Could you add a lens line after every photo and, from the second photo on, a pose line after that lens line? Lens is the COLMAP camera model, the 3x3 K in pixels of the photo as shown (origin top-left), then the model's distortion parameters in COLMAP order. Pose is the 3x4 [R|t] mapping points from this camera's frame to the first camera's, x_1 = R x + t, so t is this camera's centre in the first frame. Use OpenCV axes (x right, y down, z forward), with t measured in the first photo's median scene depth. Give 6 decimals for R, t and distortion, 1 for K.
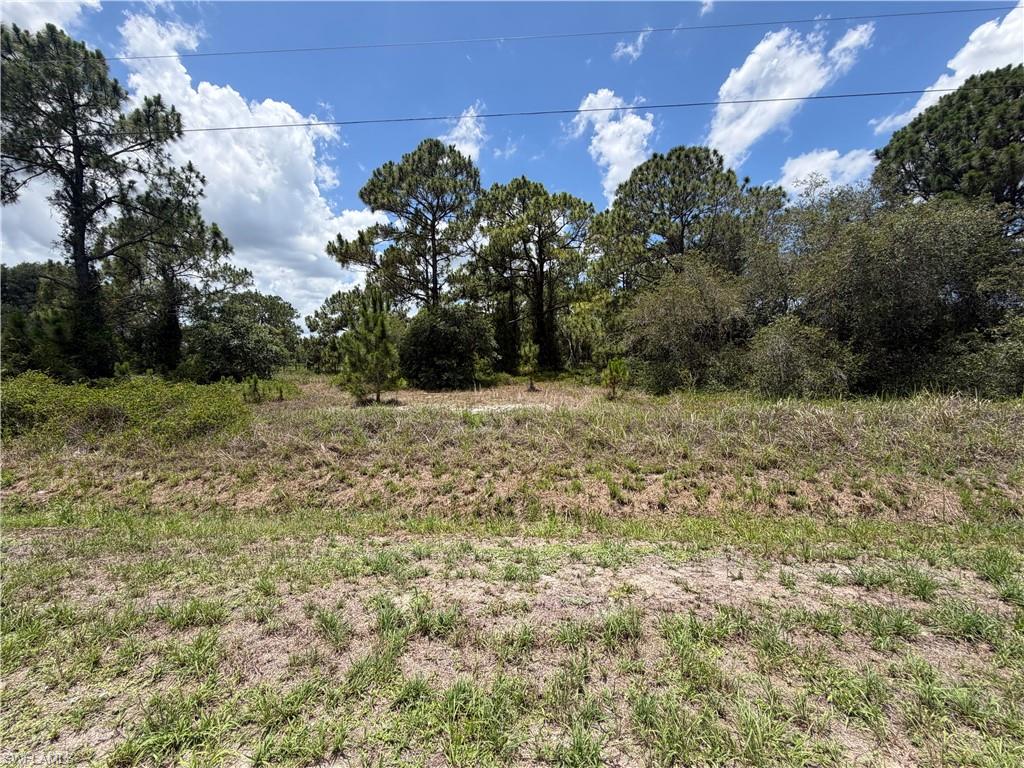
lens RADIAL K [[407.4, 0, 510.4], [0, 407.4, 382.7], [0, 0, 1]] dist [0.002361, -0.000097]
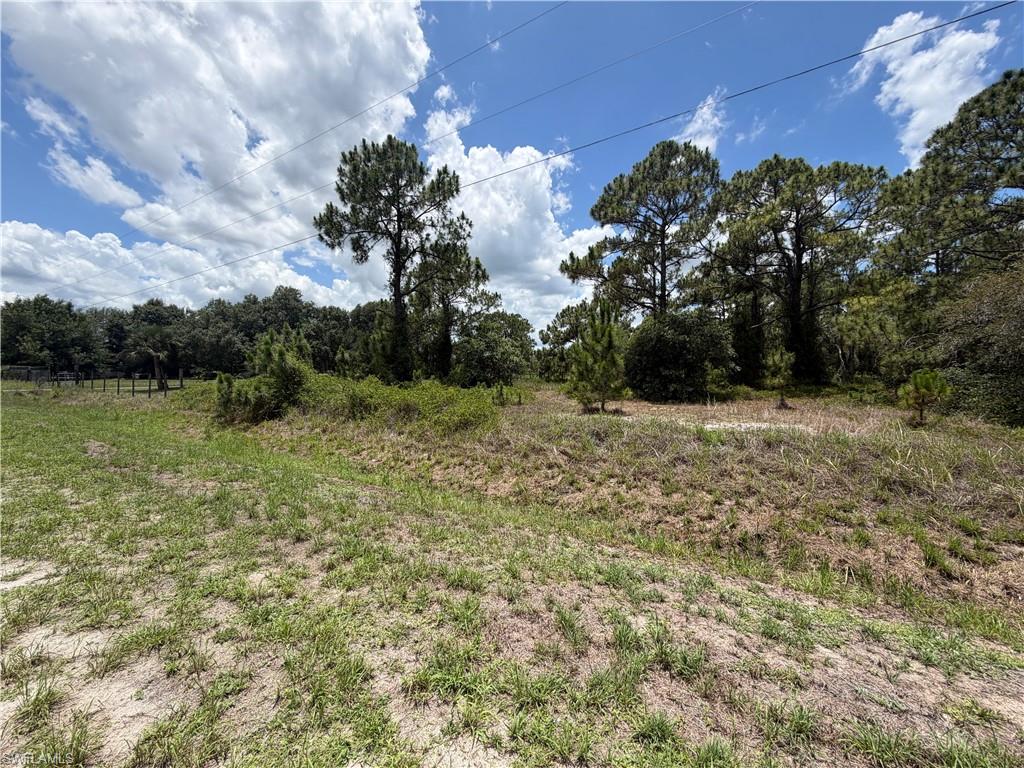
lens RADIAL K [[407.4, 0, 510.4], [0, 407.4, 382.7], [0, 0, 1]] dist [0.002361, -0.000097]
pose [[0.862743, 0.023708, -0.505086, -0.016919], [-0.036203, 0.999233, -0.014936, 0.000896], [0.504344, 0.031172, 0.862940, 0.004220]]
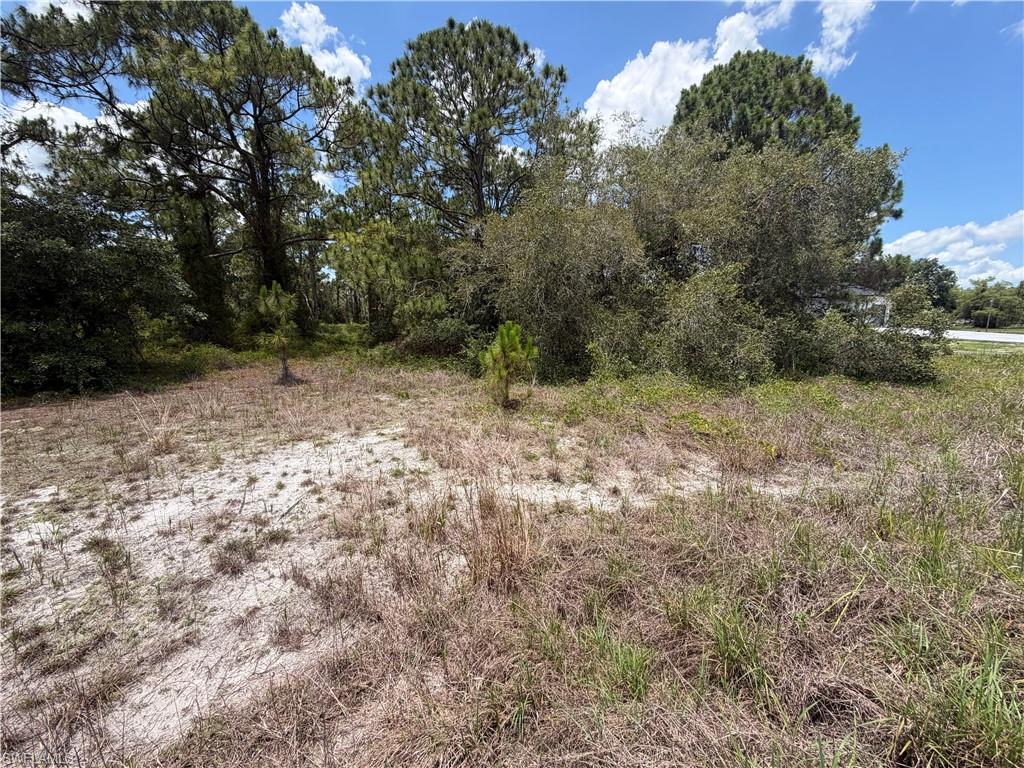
lens RADIAL K [[406.2, 0, 512.0], [0, 406.2, 384.0], [0, 0, 1]] dist [-0.008796, -0.000138]
pose [[0.796802, -0.086718, 0.597986, -0.067379], [0.027918, 0.993875, 0.106929, -0.056048], [-0.603596, -0.068507, 0.794342, 0.938178]]
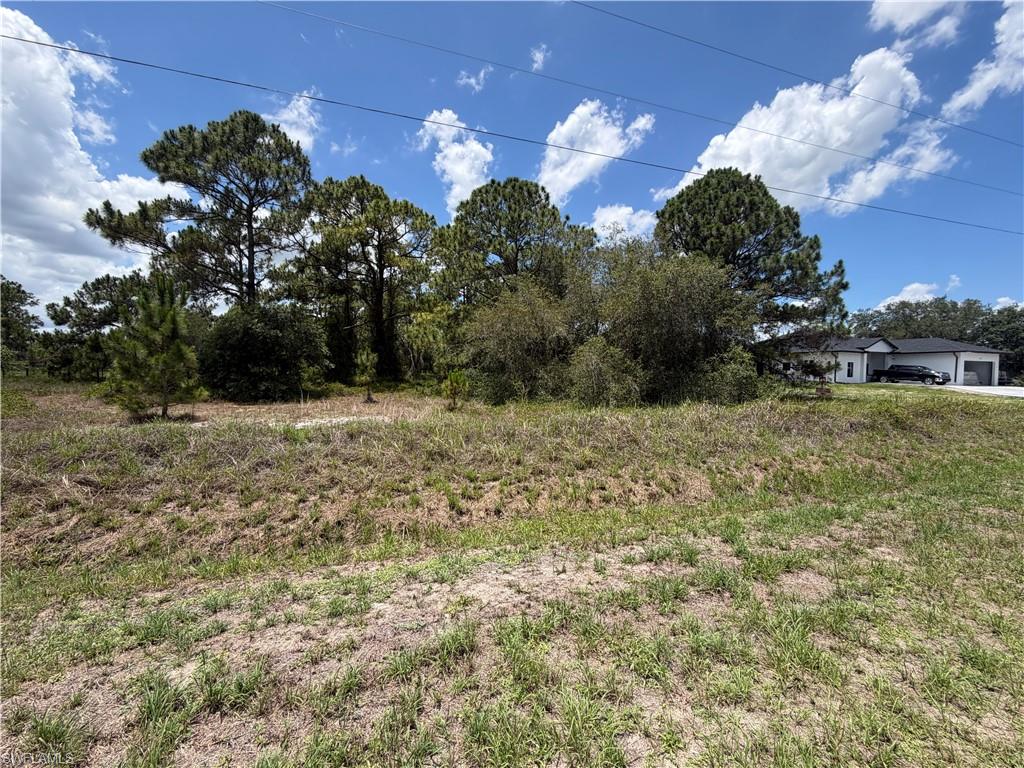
lens RADIAL K [[407.4, 0, 510.4], [0, 407.4, 382.7], [0, 0, 1]] dist [0.002361, -0.000097]
pose [[0.927257, 0.010292, 0.374285, 0.005108], [-0.000256, 0.999639, -0.026852, 0.000359], [-0.374427, 0.024803, 0.926925, 0.008721]]
